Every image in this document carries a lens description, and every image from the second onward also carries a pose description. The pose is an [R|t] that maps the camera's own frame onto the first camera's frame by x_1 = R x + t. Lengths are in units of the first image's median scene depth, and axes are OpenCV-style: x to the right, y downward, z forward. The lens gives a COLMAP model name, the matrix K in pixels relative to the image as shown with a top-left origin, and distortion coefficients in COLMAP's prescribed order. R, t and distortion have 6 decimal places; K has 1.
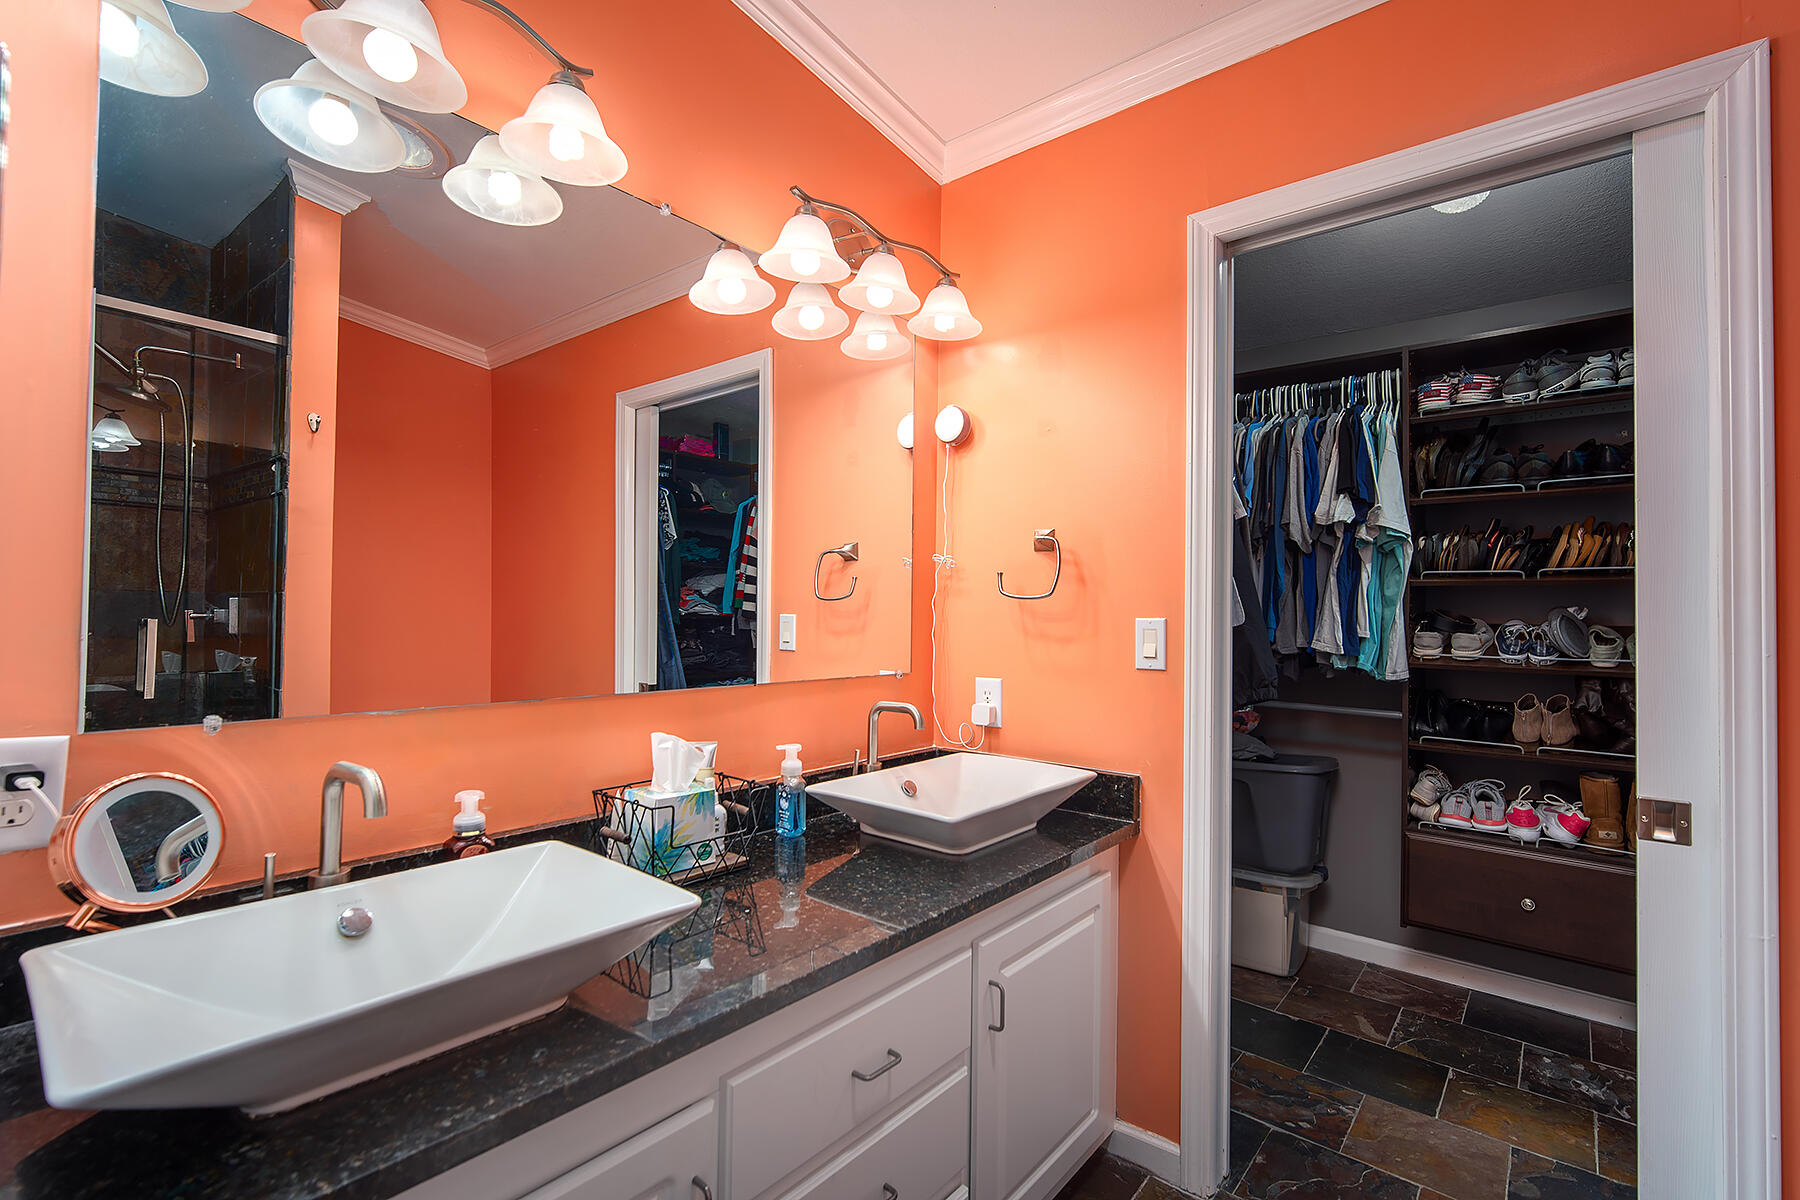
lens RADIAL K [[782.4, 0, 915.8], [0, 782.4, 601.2], [0, 0, 1]] dist [-0.013716, 0.004860]
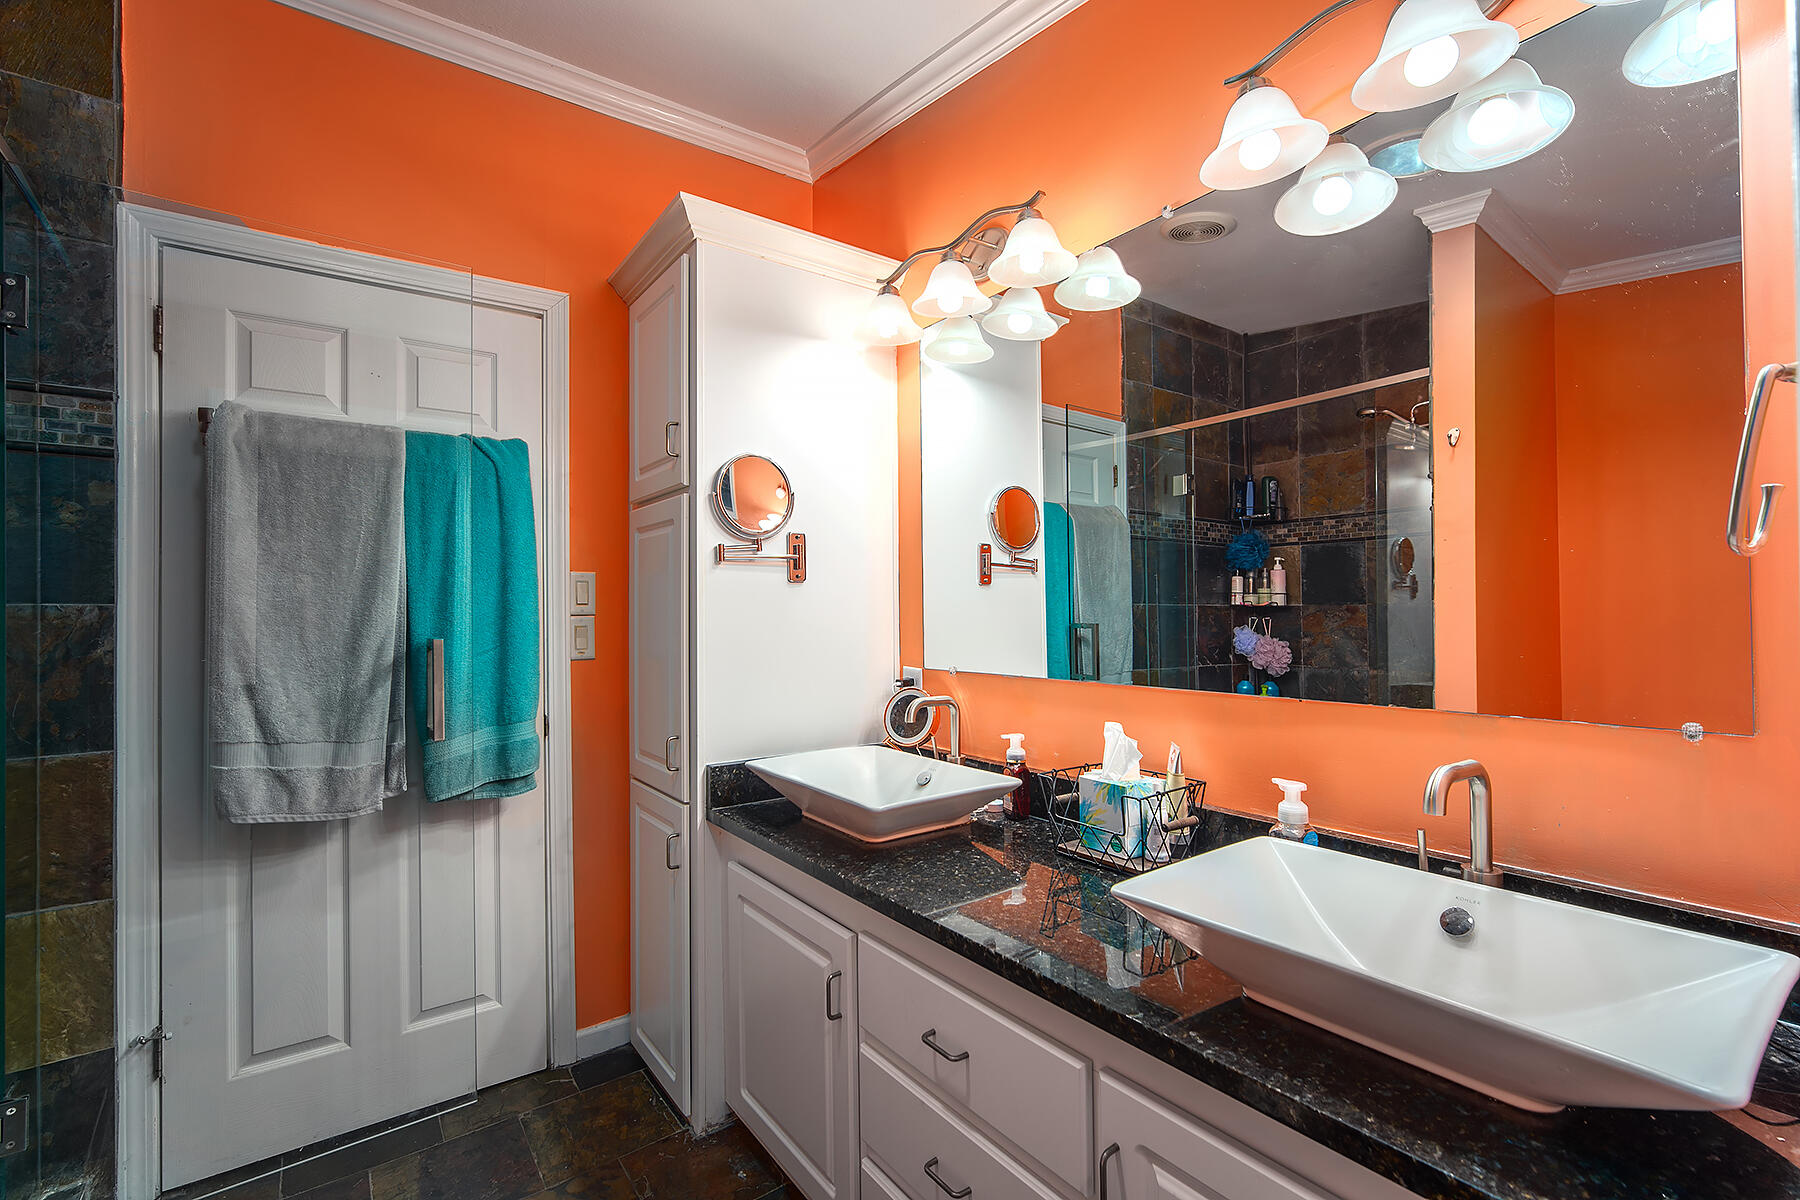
lens RADIAL K [[782.4, 0, 911.6], [0, 782.4, 603.2], [0, 0, 1]] dist [-0.013716, 0.004860]
pose [[-0.215918, -0.017743, -0.976250, 0.791444], [0.013023, 0.999694, -0.021050, 0.020918], [0.976325, -0.017258, -0.215621, 0.955016]]
